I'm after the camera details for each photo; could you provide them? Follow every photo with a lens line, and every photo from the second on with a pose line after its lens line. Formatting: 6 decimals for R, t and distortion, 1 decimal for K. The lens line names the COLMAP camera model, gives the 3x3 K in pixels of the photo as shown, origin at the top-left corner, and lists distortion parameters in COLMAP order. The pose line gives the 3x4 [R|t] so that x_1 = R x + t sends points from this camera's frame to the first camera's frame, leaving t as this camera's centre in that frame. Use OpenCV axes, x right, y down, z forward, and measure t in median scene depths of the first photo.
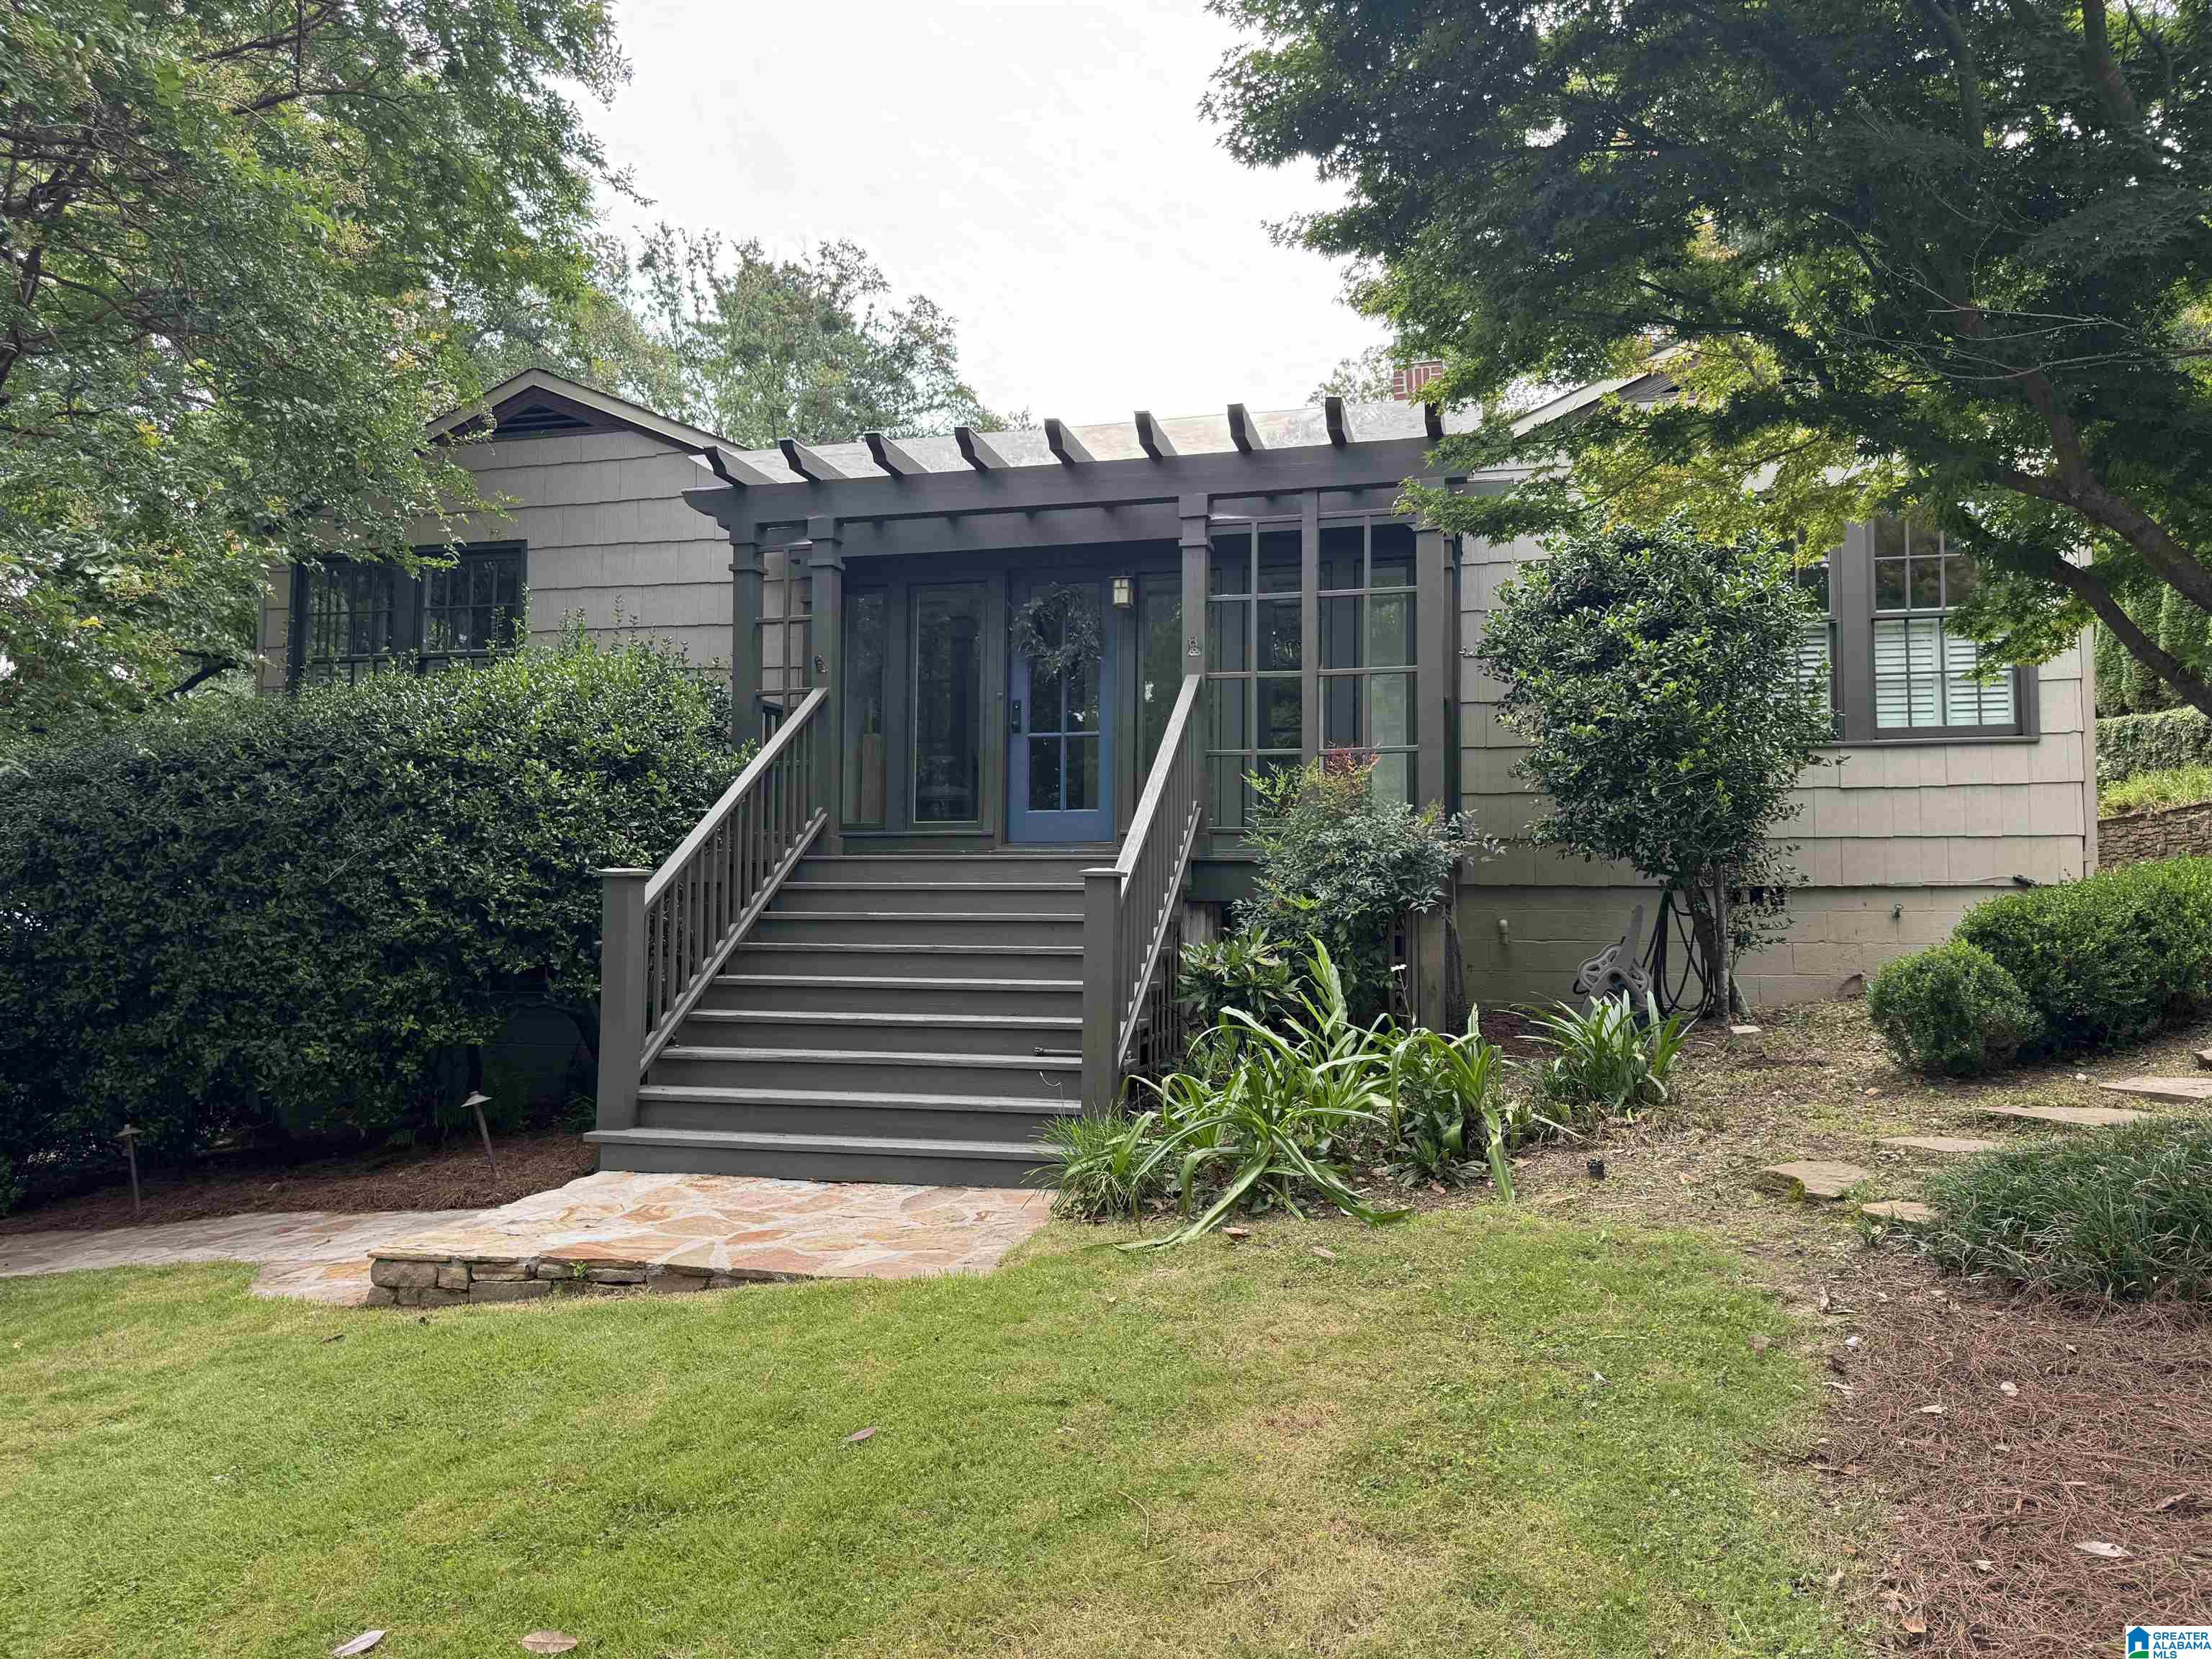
lens RADIAL K [[1520.9, 0, 1106.0], [0, 1520.9, 829.5], [0, 0, 1]] dist [0.038942, -0.073098]
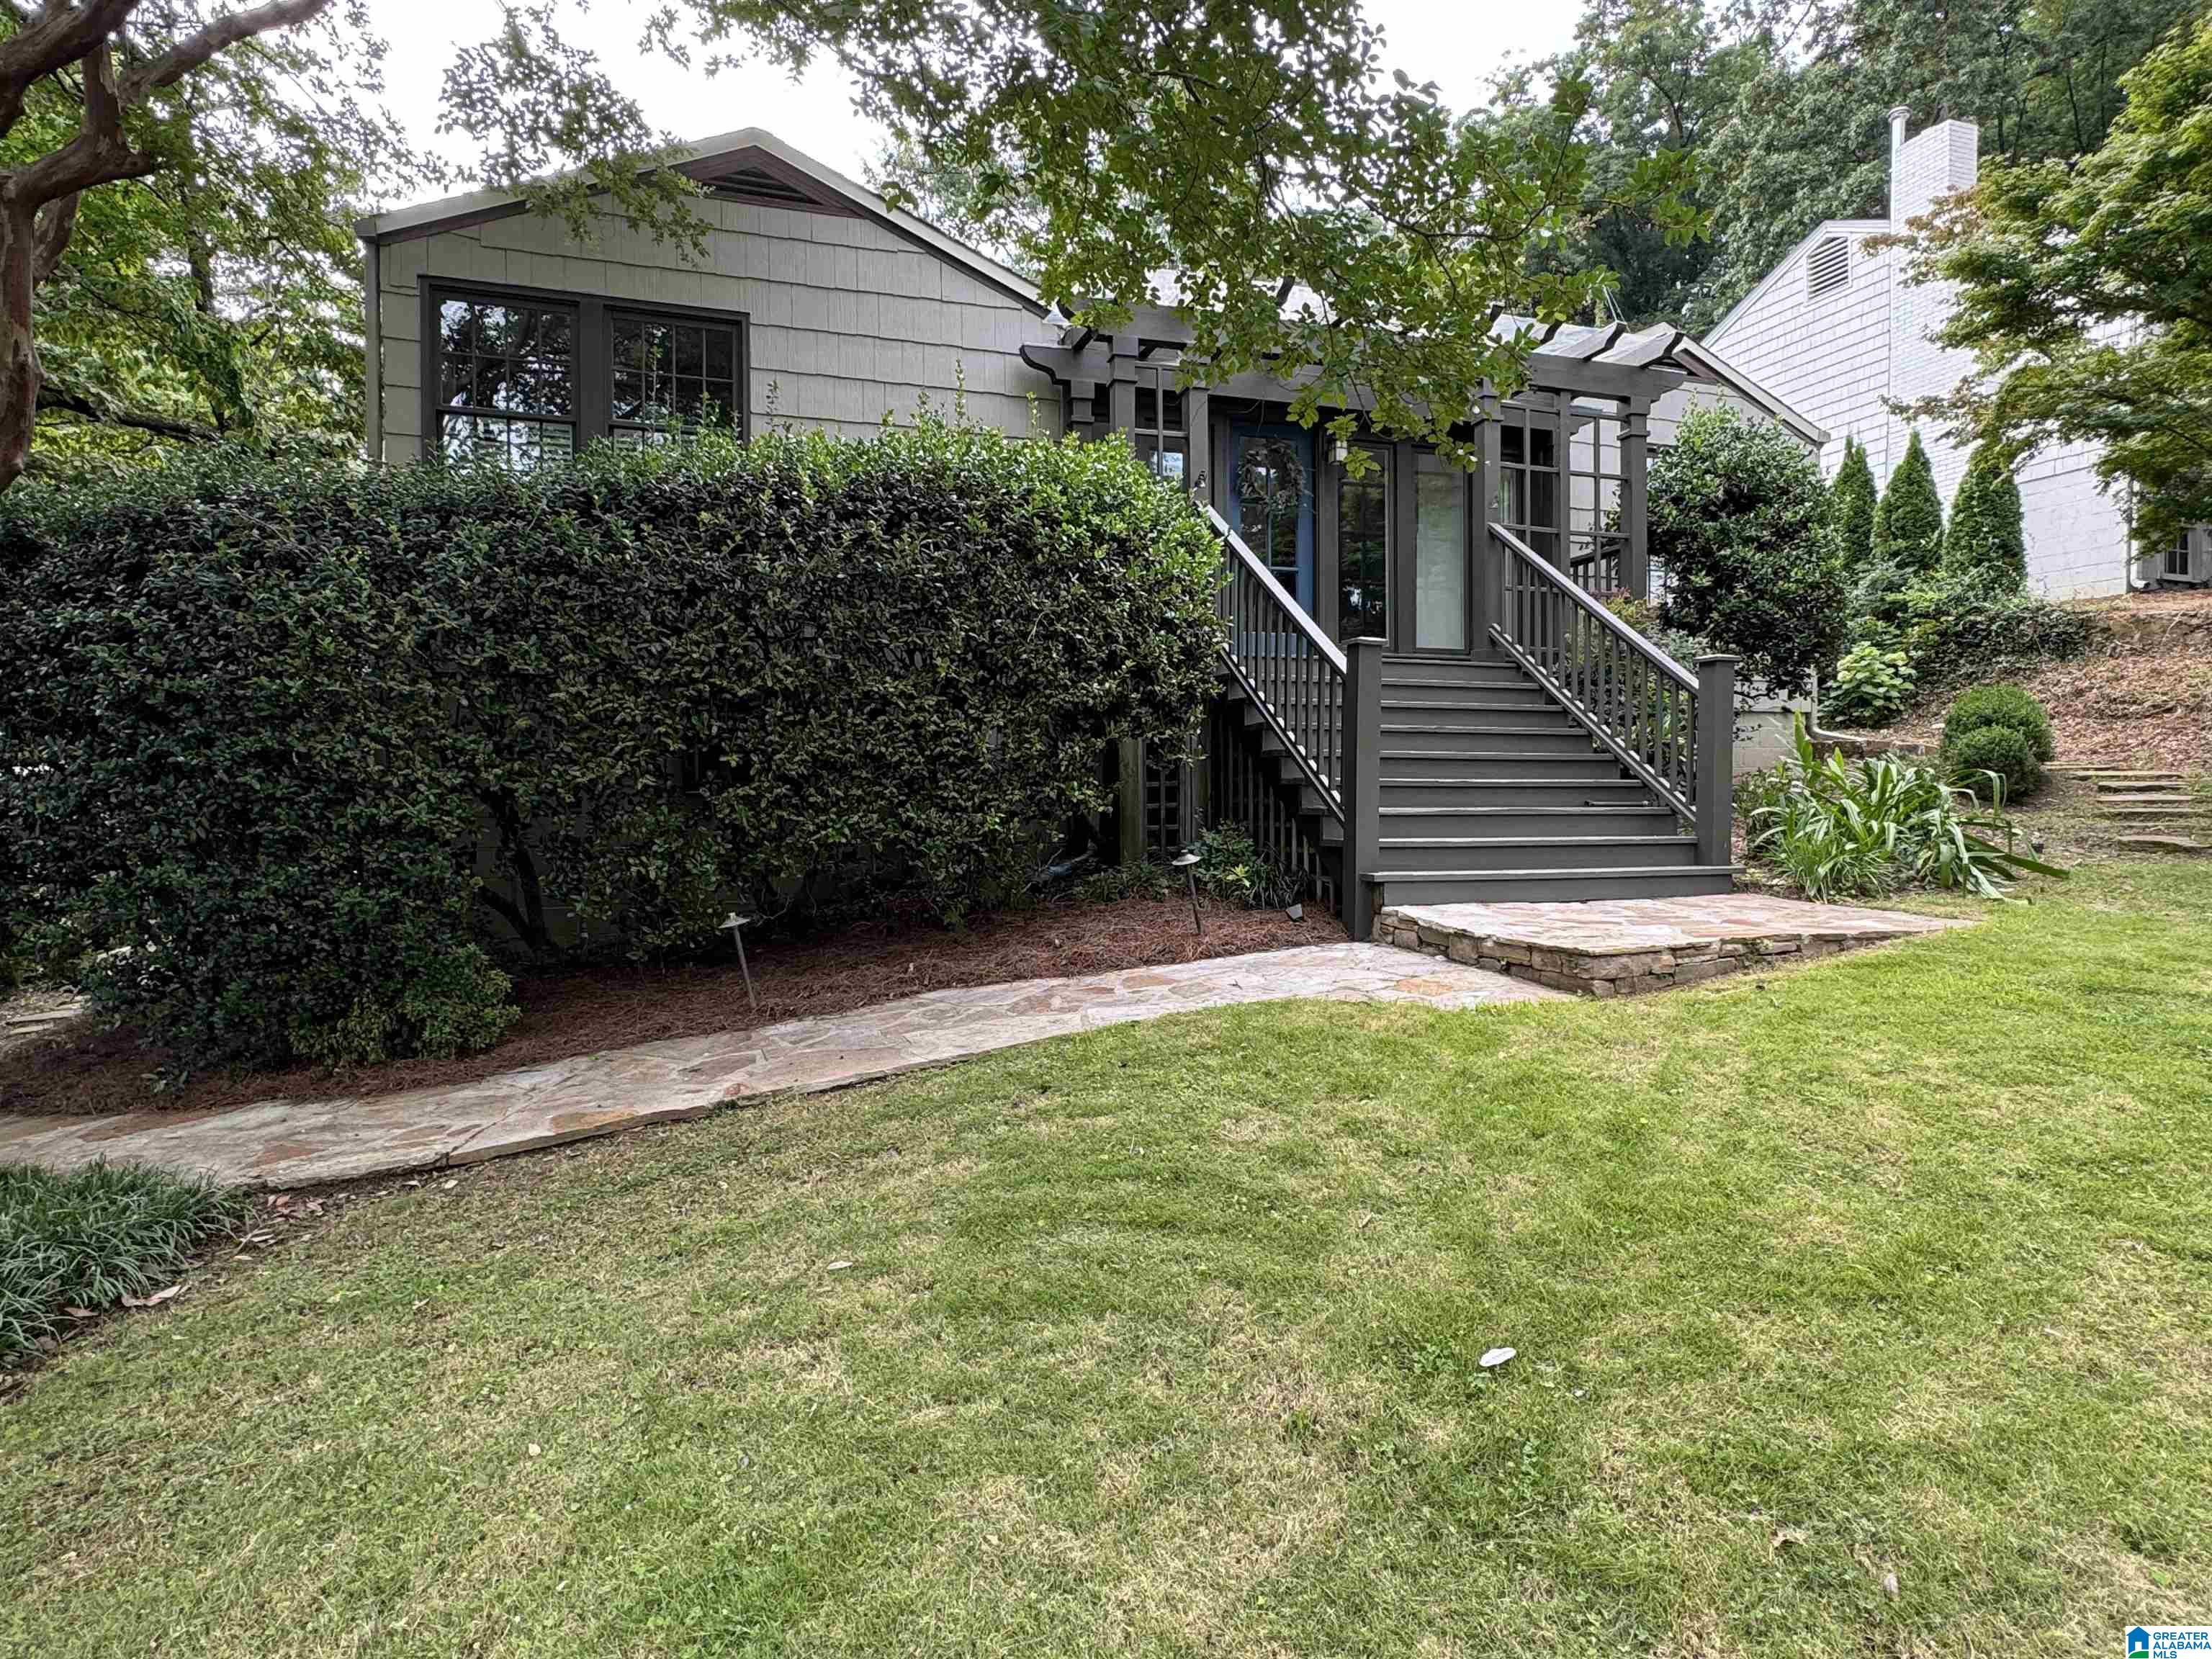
lens RADIAL K [[1264.1, 0, 1106.0], [0, 1264.1, 829.5], [0, 0, 1]] dist [-0.023435, 0.000486]
pose [[0.849958, -0.022720, 0.526360, -0.856479], [-0.023835, 0.996389, 0.081497, 0.083327], [-0.526311, -0.081815, 0.846347, 0.284939]]
